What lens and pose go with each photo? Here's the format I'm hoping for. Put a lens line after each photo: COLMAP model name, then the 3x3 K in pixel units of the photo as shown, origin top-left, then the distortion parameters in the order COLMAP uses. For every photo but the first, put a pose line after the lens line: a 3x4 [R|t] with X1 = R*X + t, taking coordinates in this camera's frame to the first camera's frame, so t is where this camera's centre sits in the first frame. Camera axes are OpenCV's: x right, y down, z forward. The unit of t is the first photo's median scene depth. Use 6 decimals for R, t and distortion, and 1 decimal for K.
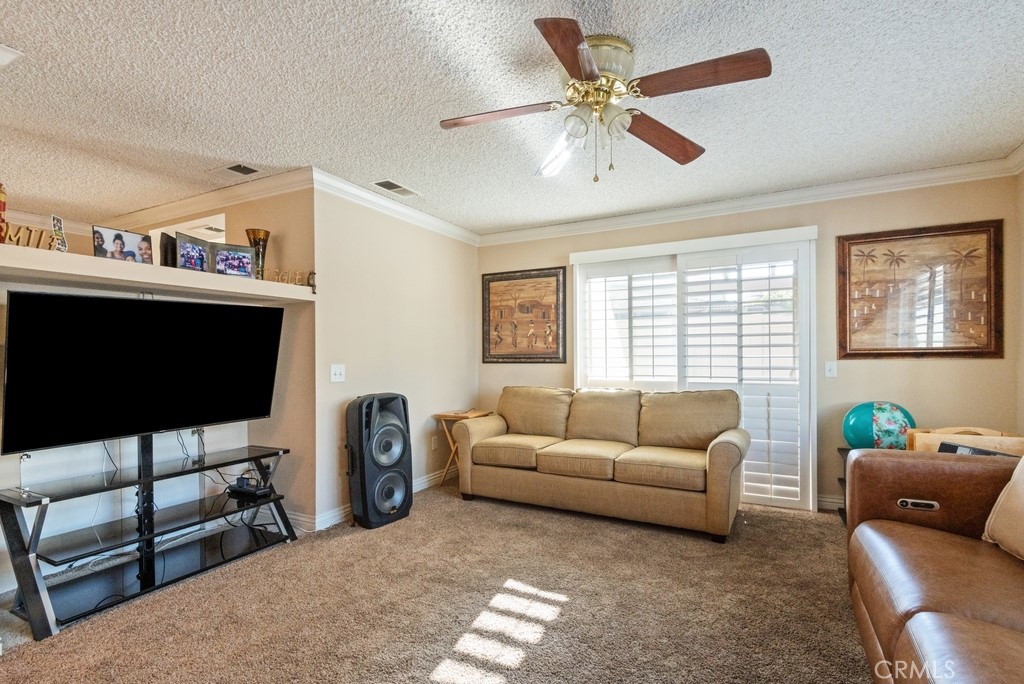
lens RADIAL K [[486.9, 0, 512.1], [0, 486.9, 359.9], [0, 0, 1]] dist [0.014056, -0.000682]
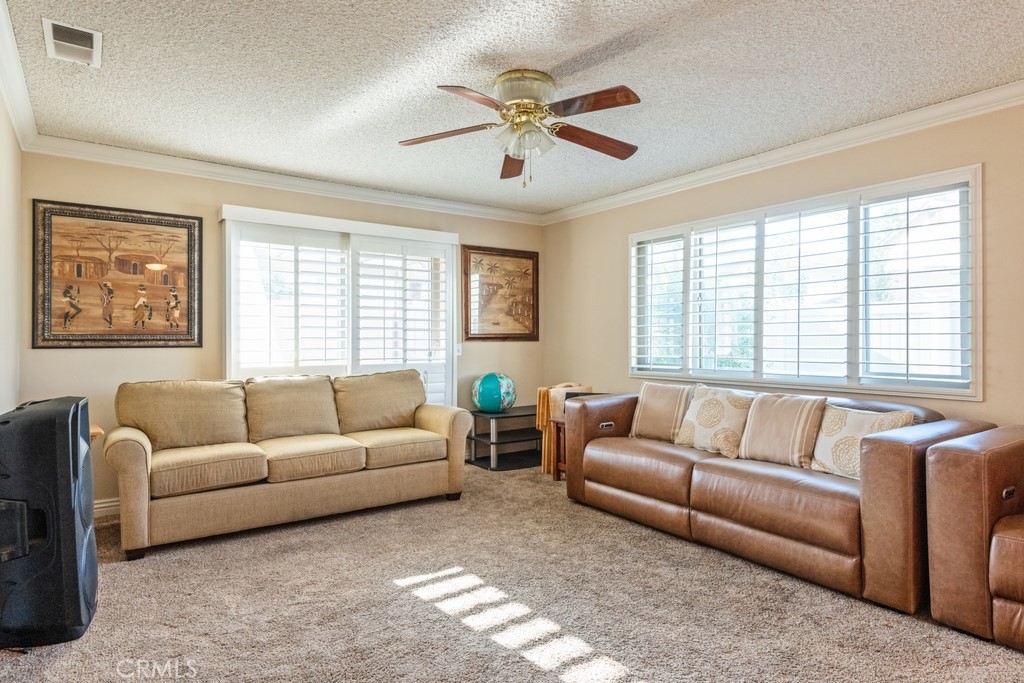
lens RADIAL K [[584.8, 0, 509.6], [0, 584.8, 341.1], [0, 0, 1]] dist [0.045583, -0.031372]
pose [[0.445744, 0.005413, 0.895144, -0.579497], [0.007614, 0.999923, -0.009838, 0.011734], [-0.895128, 0.011201, 0.445669, 0.207329]]
